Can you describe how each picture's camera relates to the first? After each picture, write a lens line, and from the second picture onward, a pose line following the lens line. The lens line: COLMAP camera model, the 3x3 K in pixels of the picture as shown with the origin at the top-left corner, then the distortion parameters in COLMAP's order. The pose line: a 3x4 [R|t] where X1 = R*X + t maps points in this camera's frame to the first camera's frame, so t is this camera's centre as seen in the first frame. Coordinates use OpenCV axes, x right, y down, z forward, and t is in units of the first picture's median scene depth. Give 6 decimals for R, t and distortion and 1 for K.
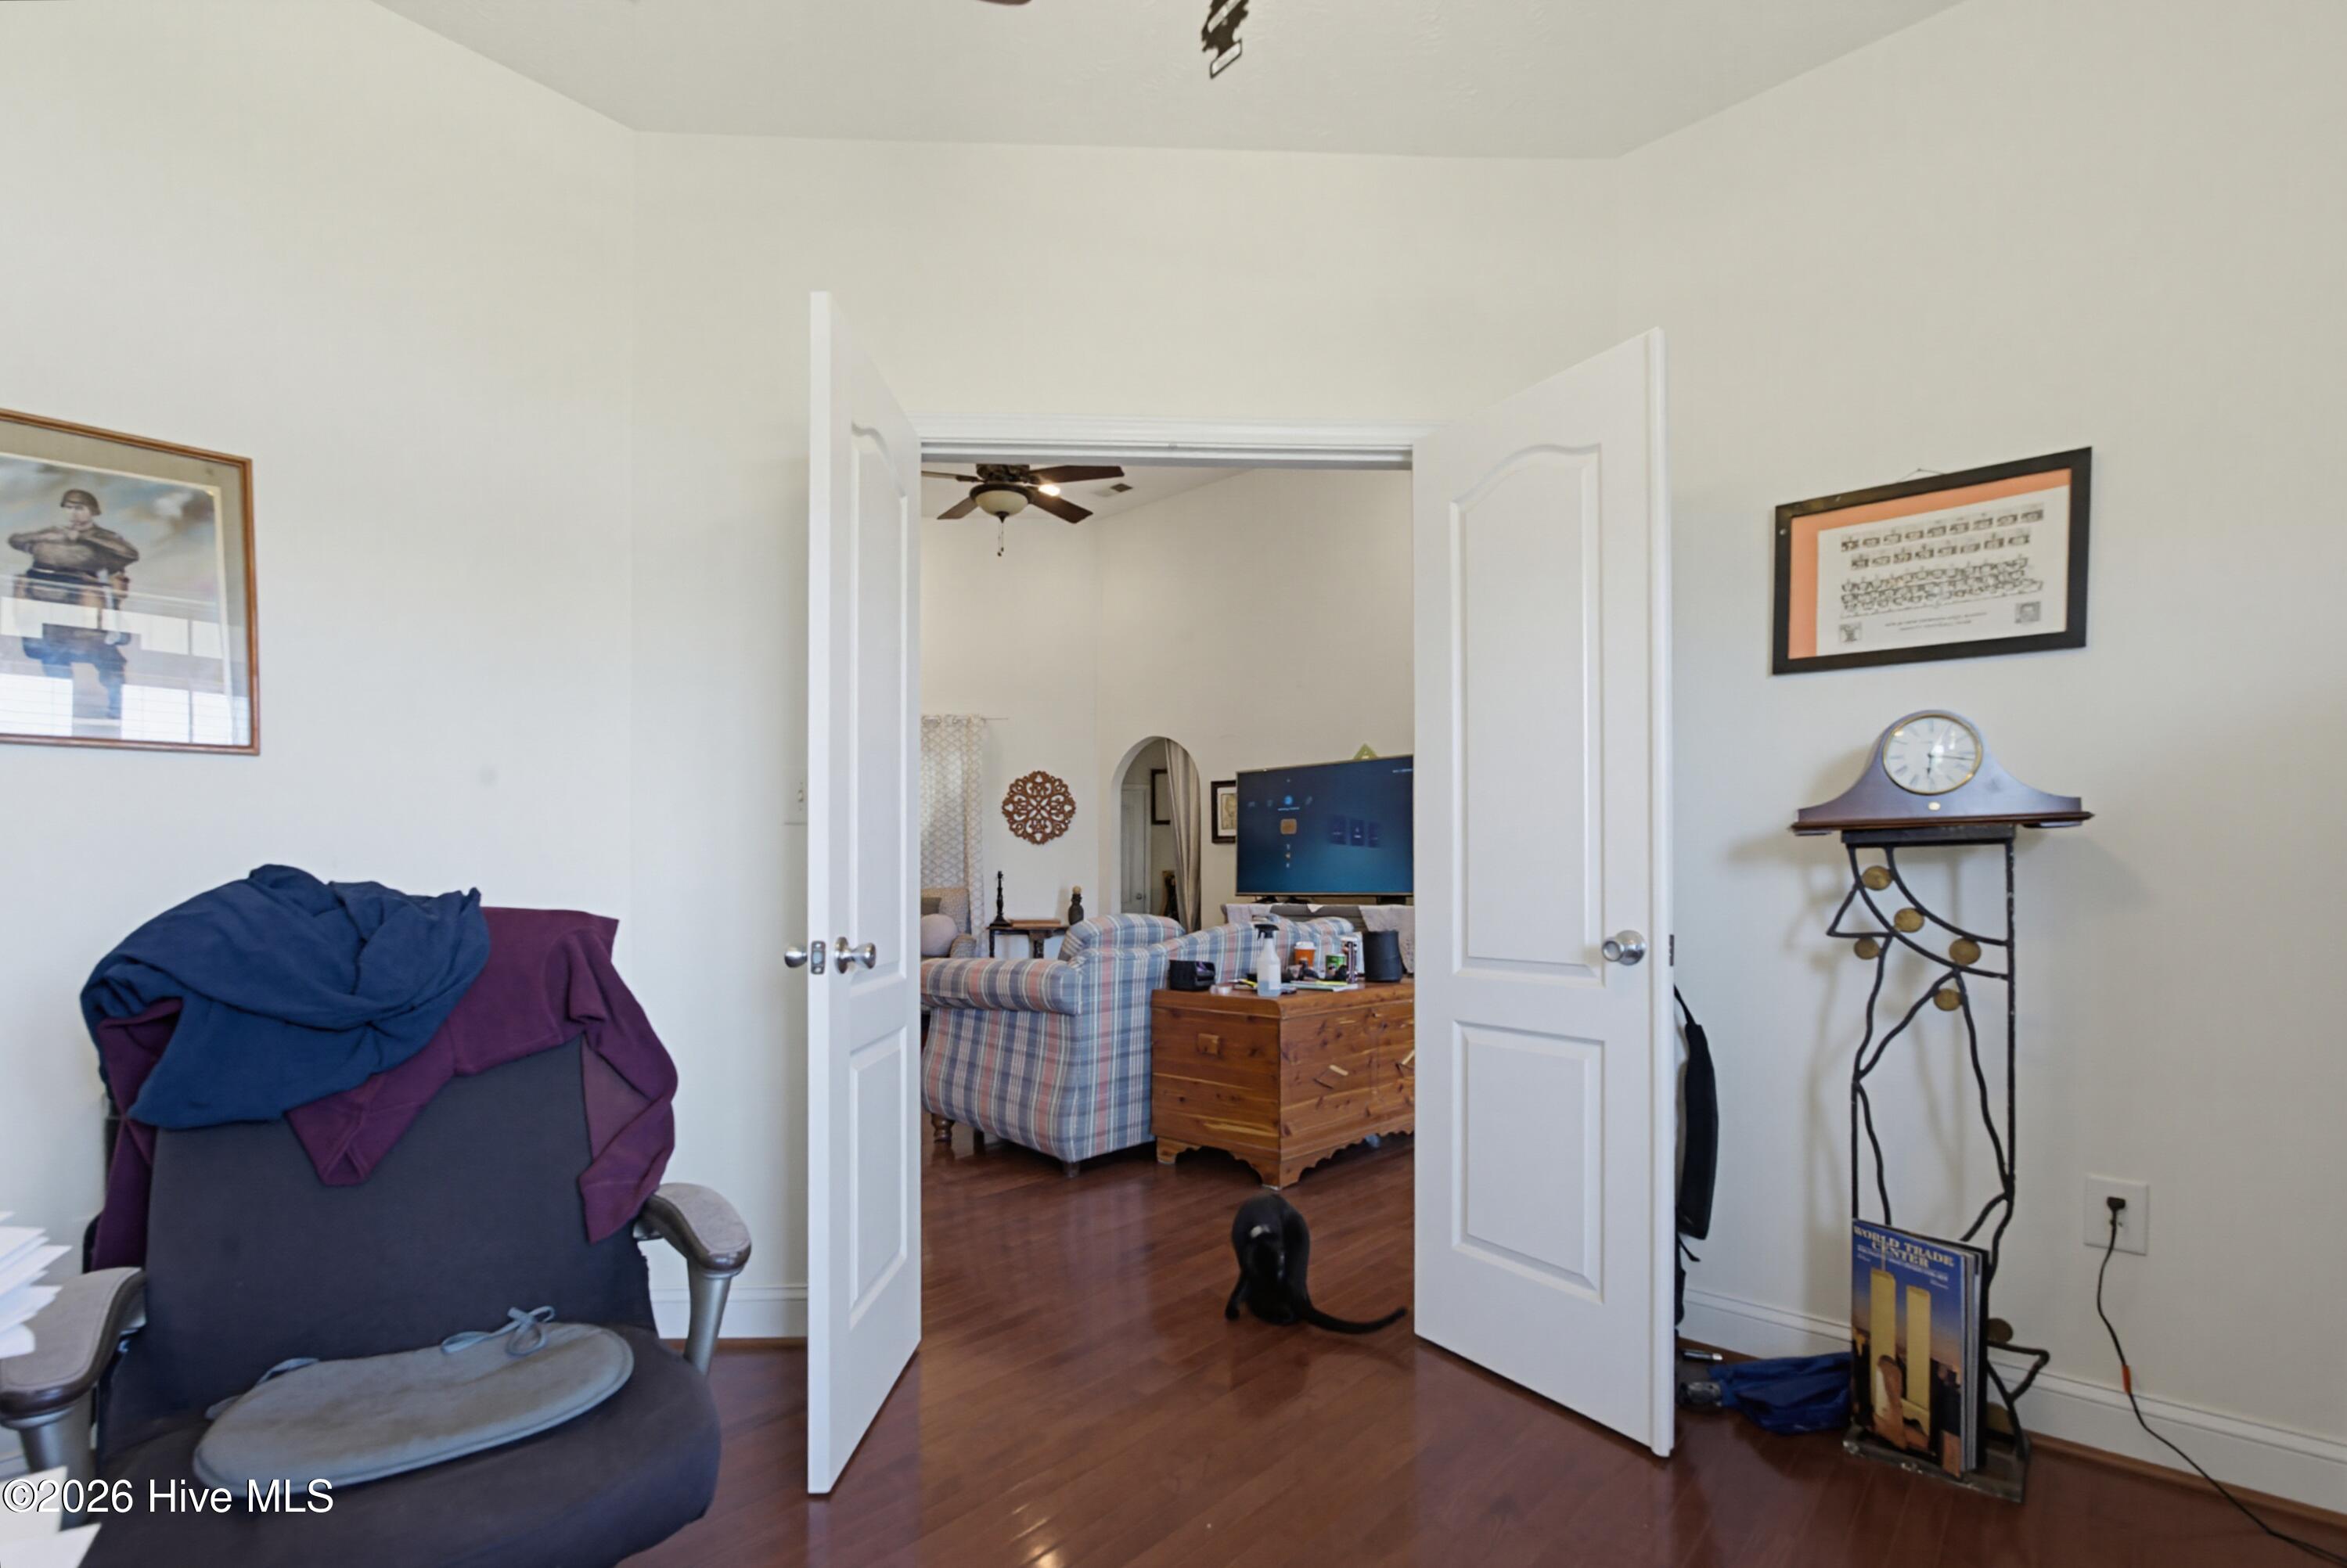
lens RADIAL K [[1050.8, 0, 1175.4], [0, 1050.8, 865.2], [0, 0, 1]] dist [0.000637, 0.000307]
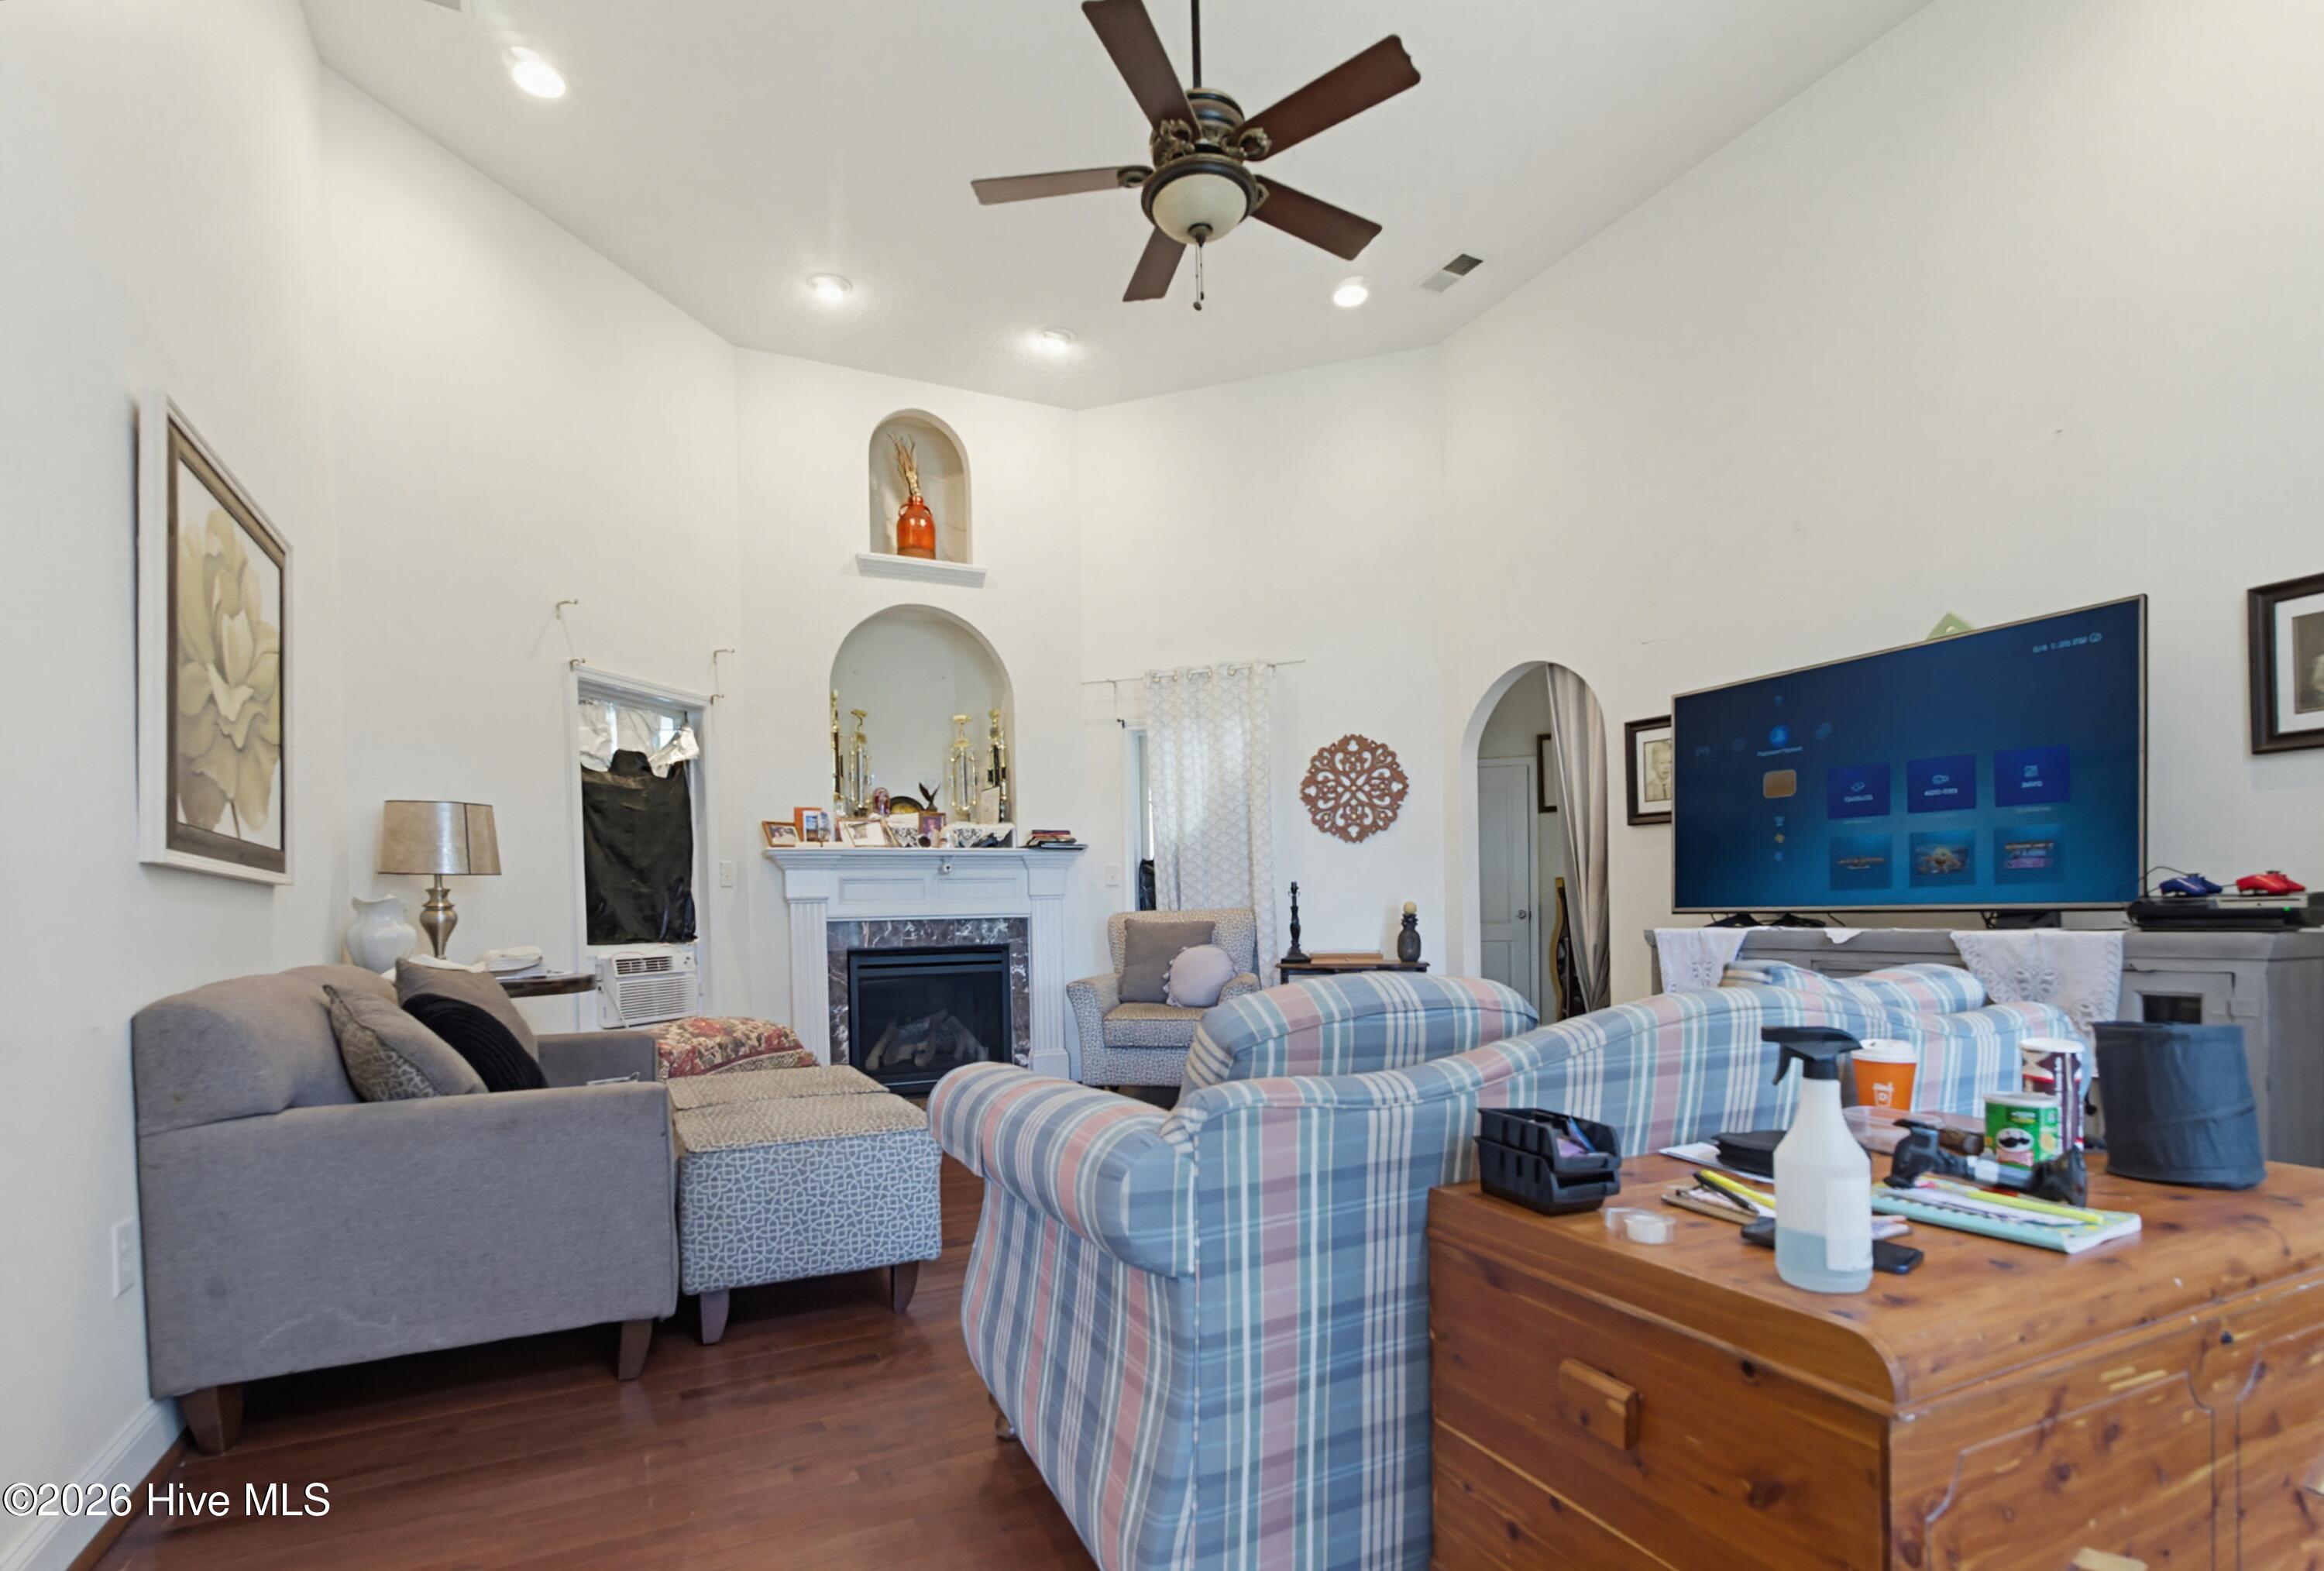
lens RADIAL K [[1079.5, 0, 1163.4], [0, 1079.5, 939.2], [0, 0, 1]] dist [-0.004324, 0.000370]
pose [[0.929143, -0.007300, -0.369648, 0.015907], [0.027015, 0.998473, 0.048186, 0.006797], [0.368732, -0.054758, 0.927921, 0.330440]]
